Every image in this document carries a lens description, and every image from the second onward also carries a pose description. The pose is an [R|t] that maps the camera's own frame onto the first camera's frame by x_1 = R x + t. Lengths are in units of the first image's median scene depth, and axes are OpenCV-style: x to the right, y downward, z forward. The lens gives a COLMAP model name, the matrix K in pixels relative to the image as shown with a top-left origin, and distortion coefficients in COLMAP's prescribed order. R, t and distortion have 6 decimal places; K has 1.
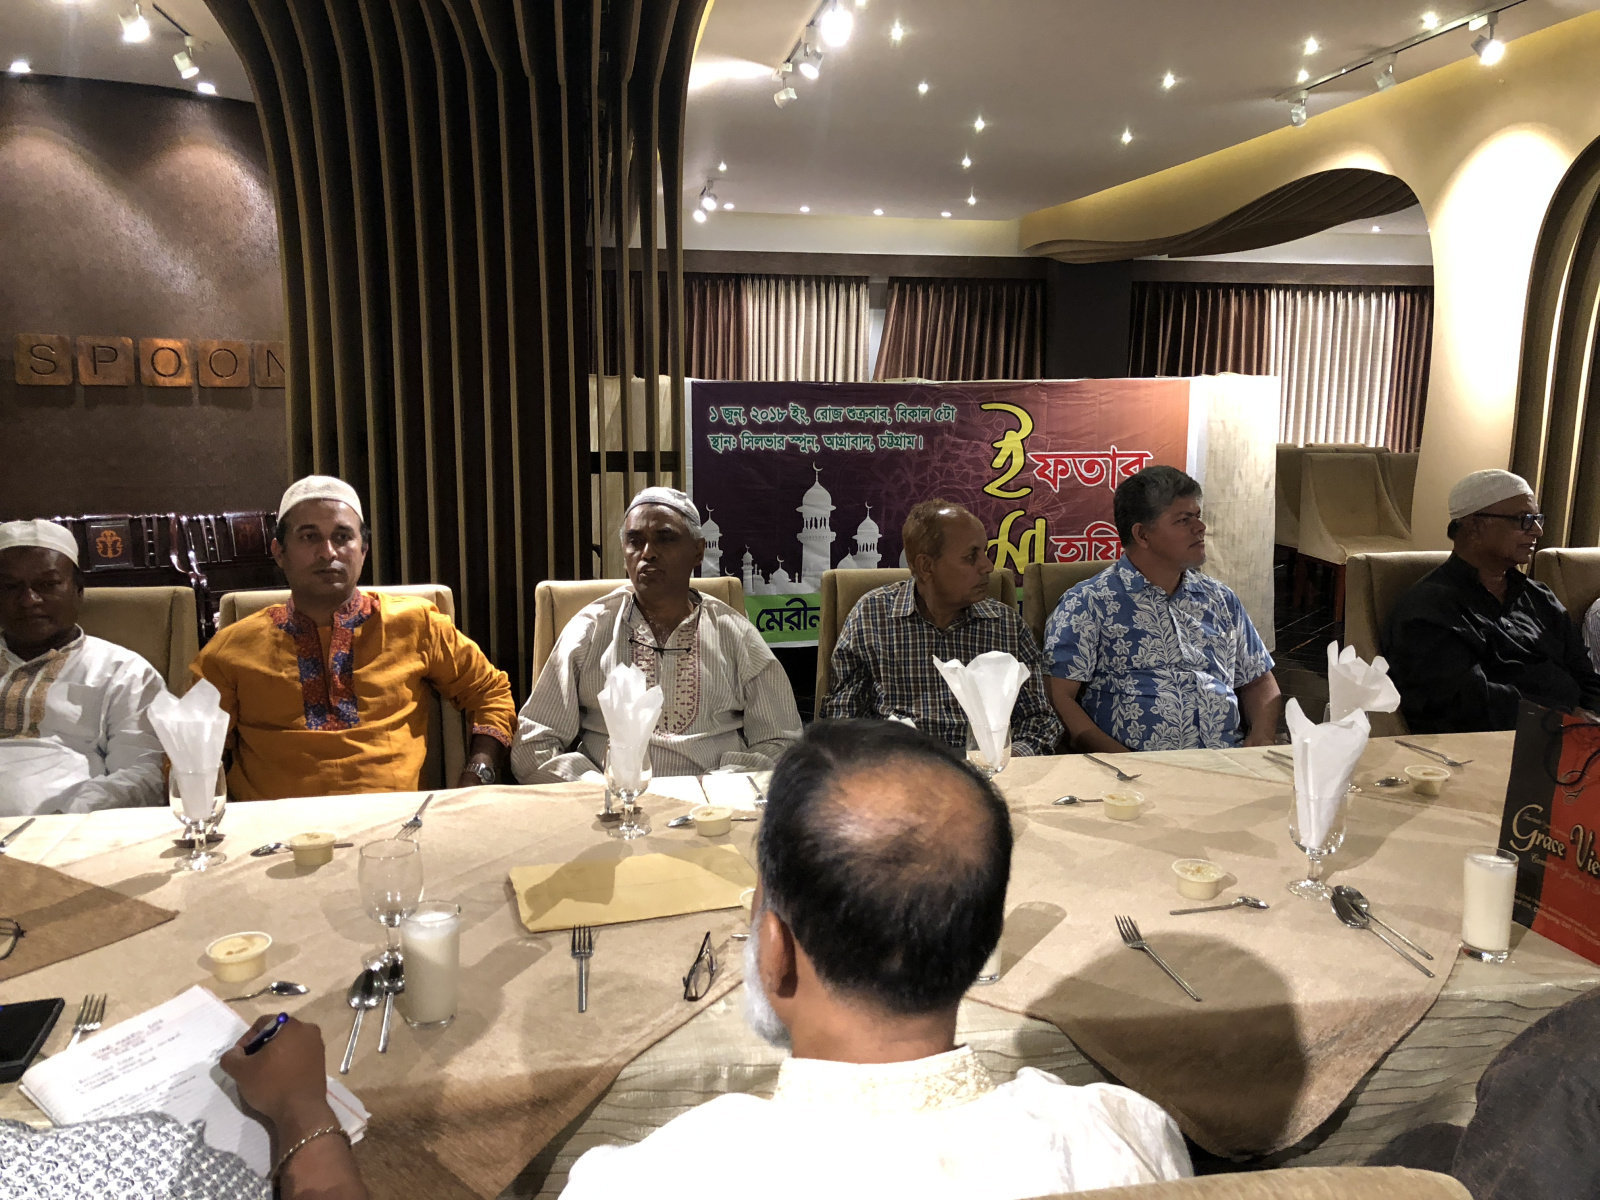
lens RADIAL K [[1323.1, 0, 799.7], [0, 1323.1, 589.8], [0, 0, 1]] dist [0.048424, -0.056031]
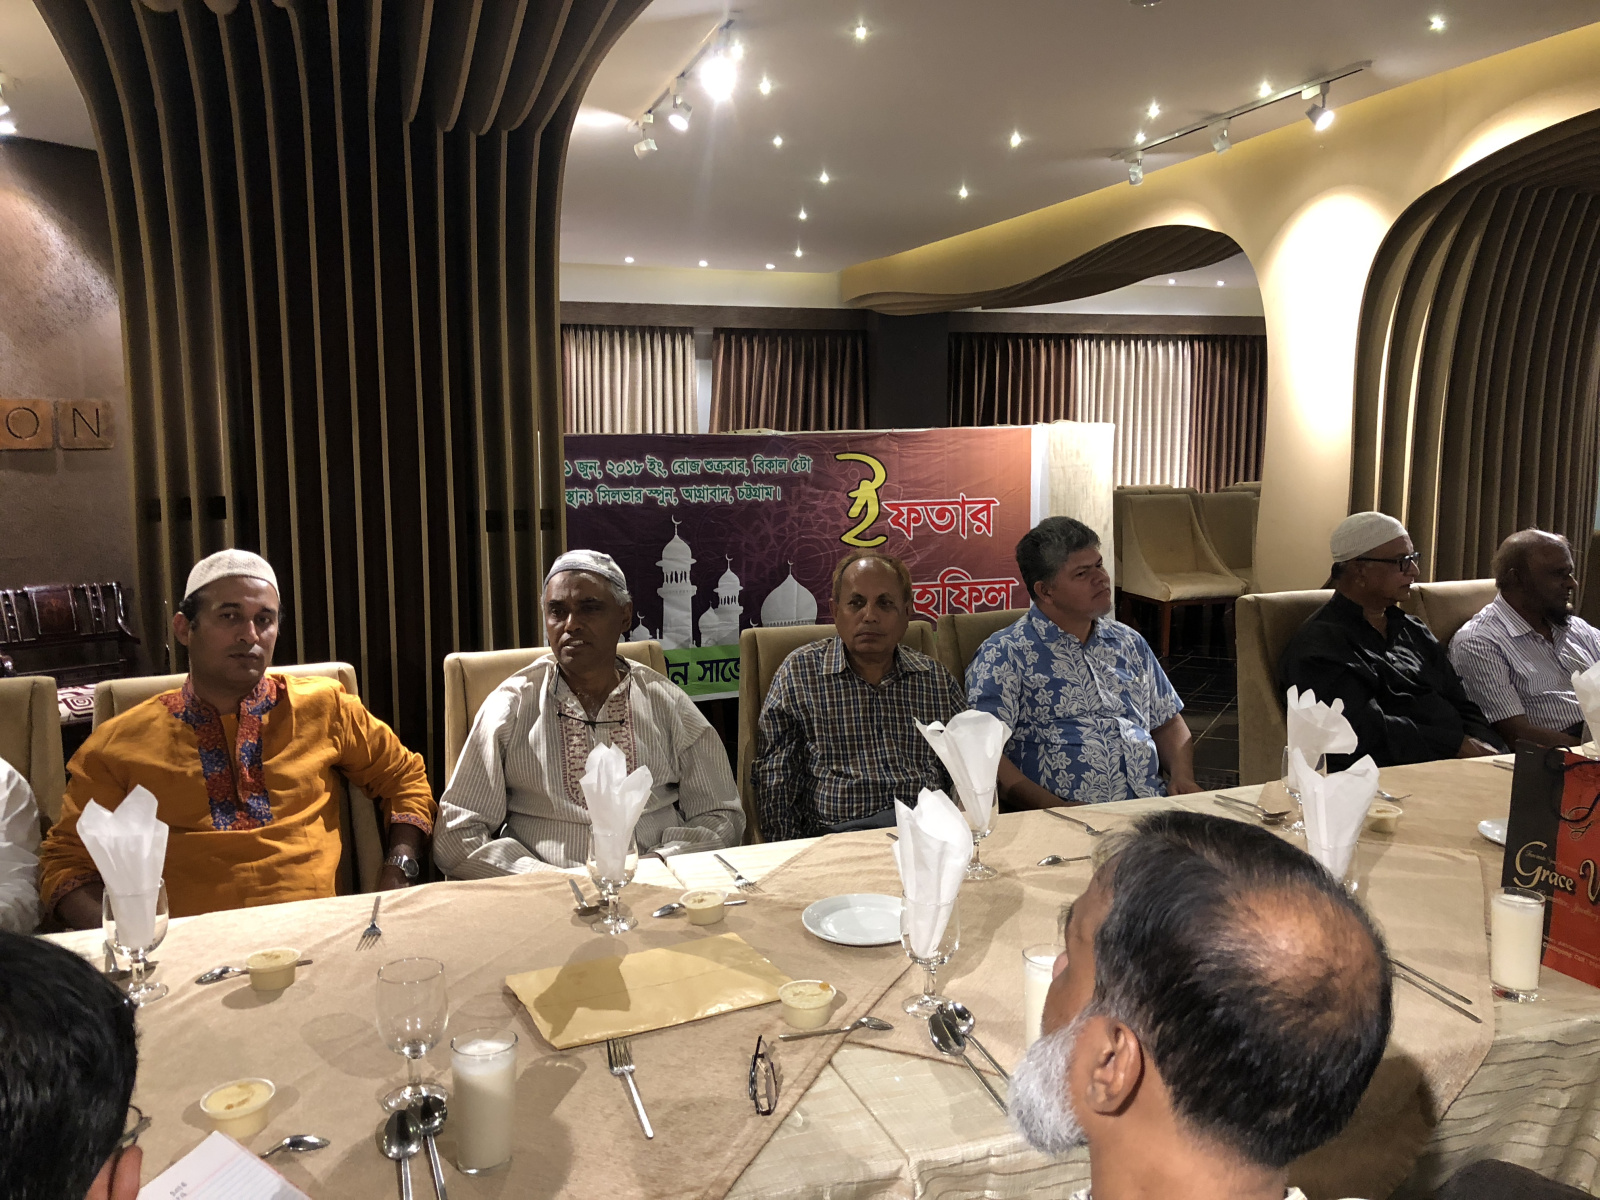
lens RADIAL K [[1323.1, 0, 794.7], [0, 1323.1, 592.4], [0, 0, 1]] dist [0.048424, -0.056031]
pose [[0.987989, -0.032007, 0.151173, -0.049327], [0.037017, 0.998851, -0.030447, -0.006265], [-0.150025, 0.035677, 0.988038, 0.018487]]
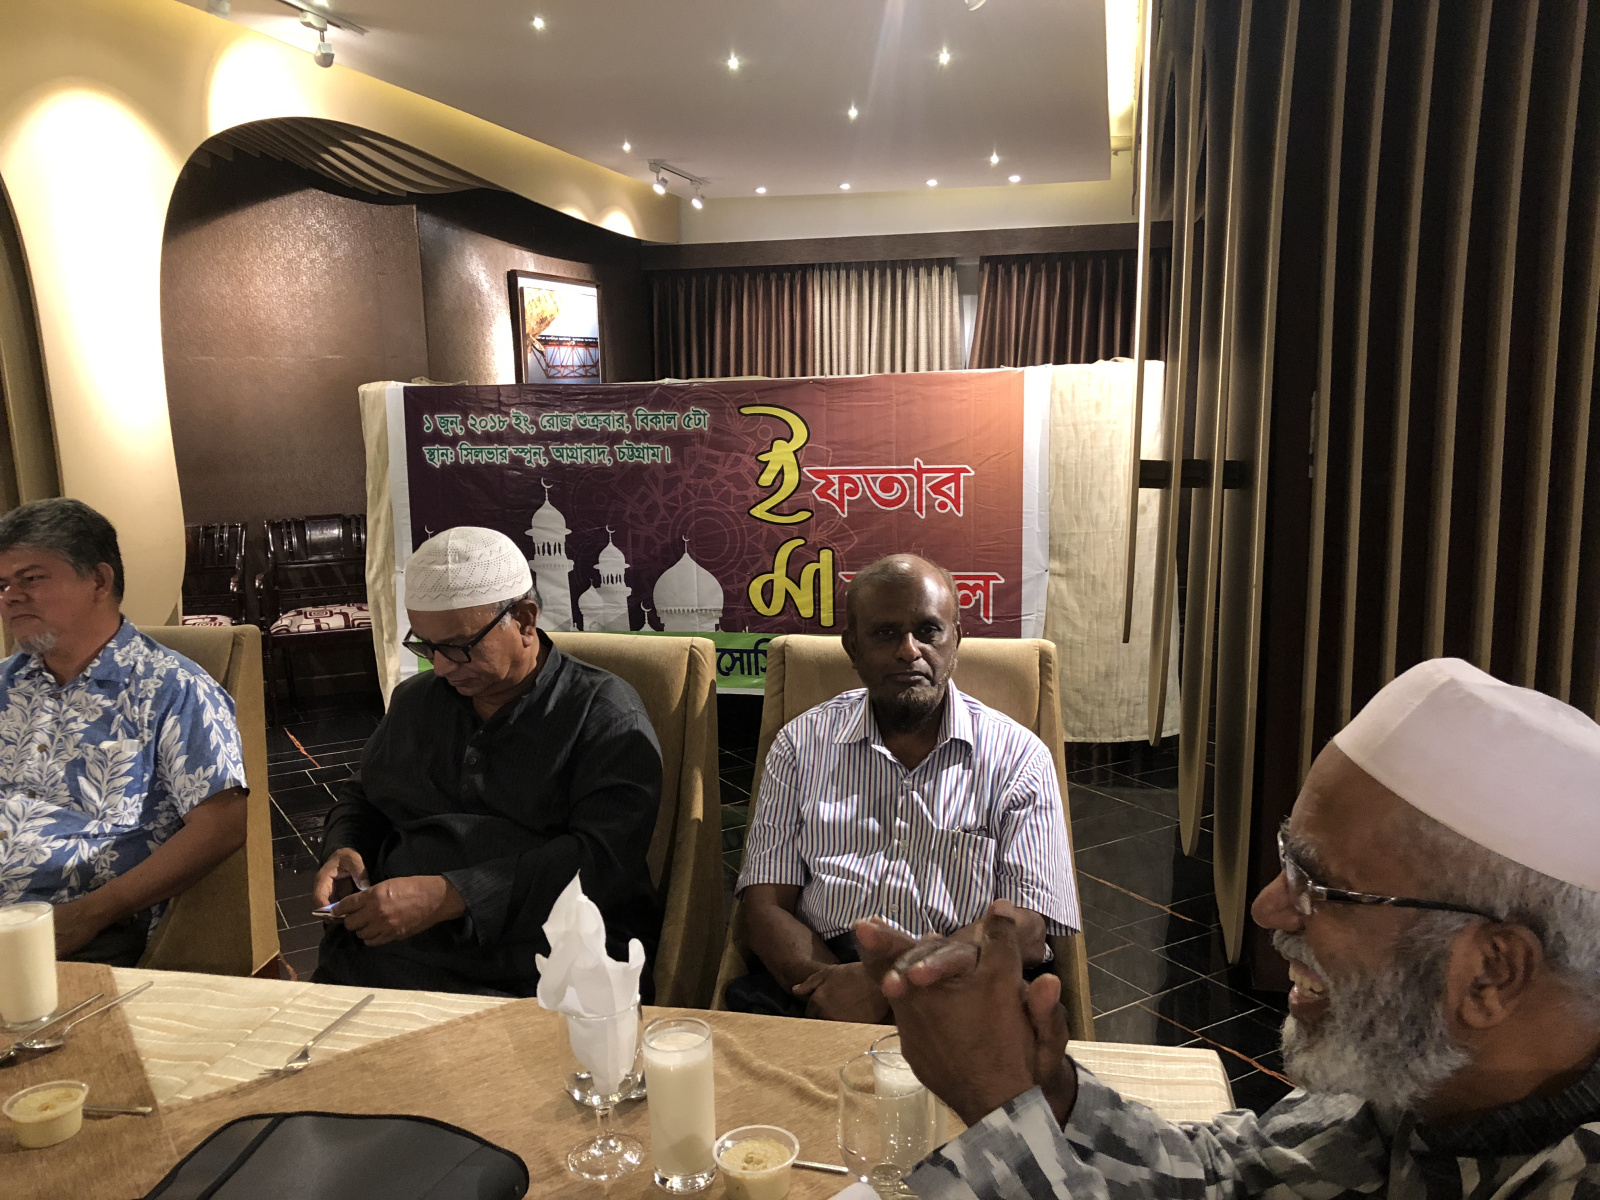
lens RADIAL K [[1323.1, 0, 820.2], [0, 1323.1, 592.4], [0, 0, 1]] dist [0.048424, -0.056031]
pose [[0.929058, 0.034559, -0.368316, 0.490316], [-0.034345, 0.999385, 0.007140, -0.034666], [0.368336, 0.006016, 0.929673, 0.267501]]
